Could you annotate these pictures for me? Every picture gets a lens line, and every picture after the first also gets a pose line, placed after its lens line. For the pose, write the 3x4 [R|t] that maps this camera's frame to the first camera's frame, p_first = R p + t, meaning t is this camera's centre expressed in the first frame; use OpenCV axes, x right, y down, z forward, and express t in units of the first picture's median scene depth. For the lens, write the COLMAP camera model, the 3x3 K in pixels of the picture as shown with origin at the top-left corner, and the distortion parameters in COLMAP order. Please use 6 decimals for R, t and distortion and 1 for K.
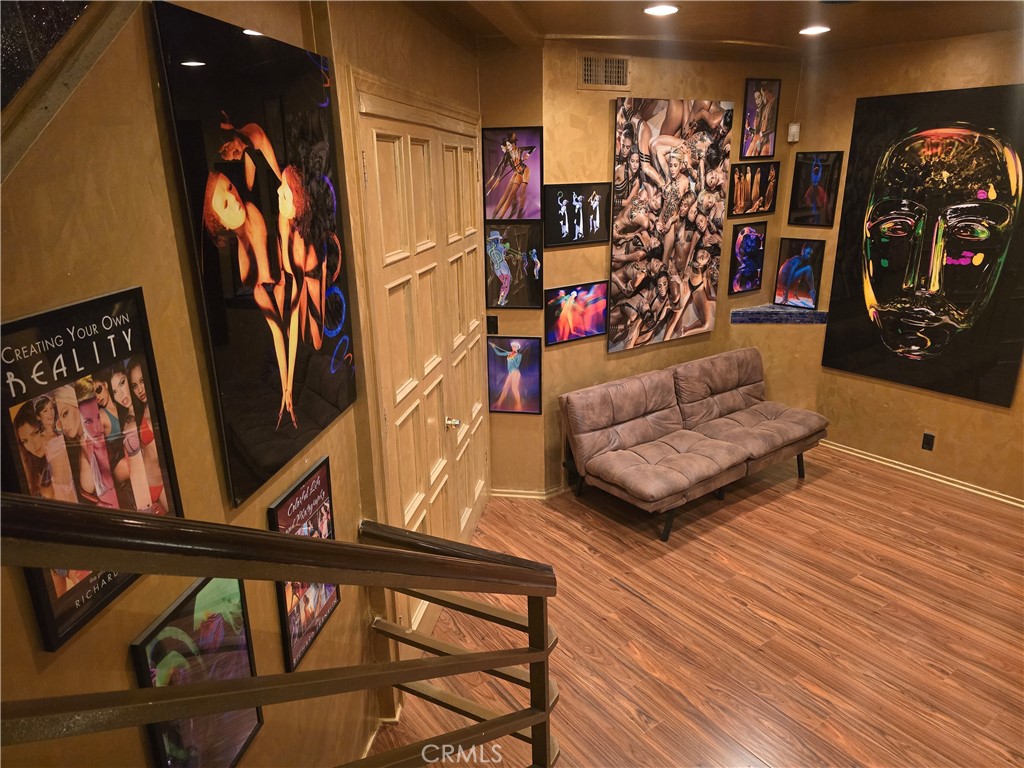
lens RADIAL K [[690.9, 0, 515.5], [0, 690.9, 388.8], [0, 0, 1]] dist [0.055176, -0.047165]
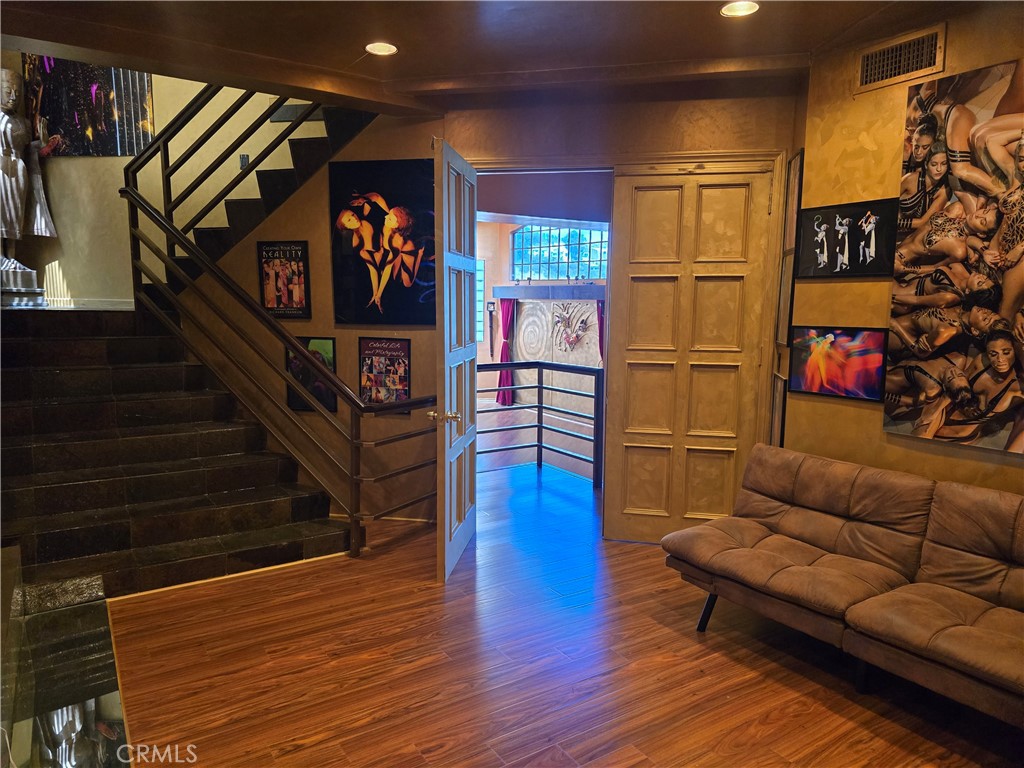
lens RADIAL K [[690.9, 0, 509.3], [0, 690.9, 378.3], [0, 0, 1]] dist [0.055176, -0.047165]
pose [[-0.046438, 0.131762, -0.990193, 0.912105], [-0.309510, 0.940582, 0.139675, -0.089612], [0.949762, 0.312961, -0.002898, 0.656771]]
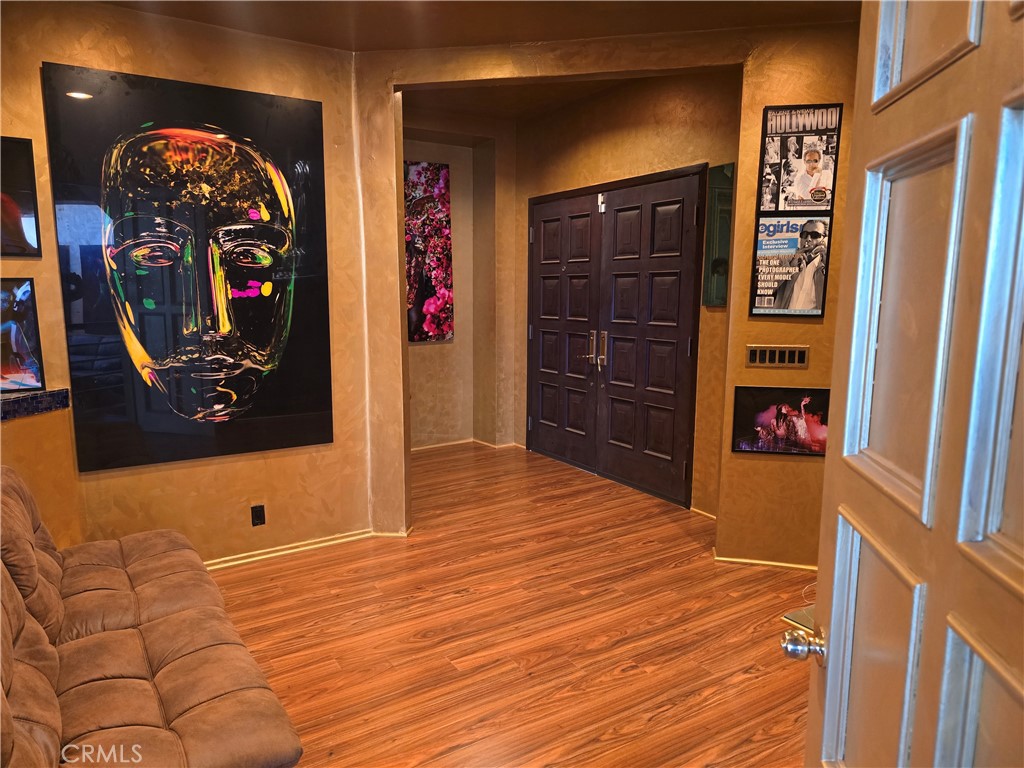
lens RADIAL K [[690.9, 0, 505.1], [0, 690.9, 392.1], [0, 0, 1]] dist [0.055176, -0.047165]
pose [[0.066381, -0.134469, 0.988692, -0.188673], [0.298756, 0.948097, 0.108889, -0.068279], [-0.952018, 0.288150, 0.103109, 0.658741]]
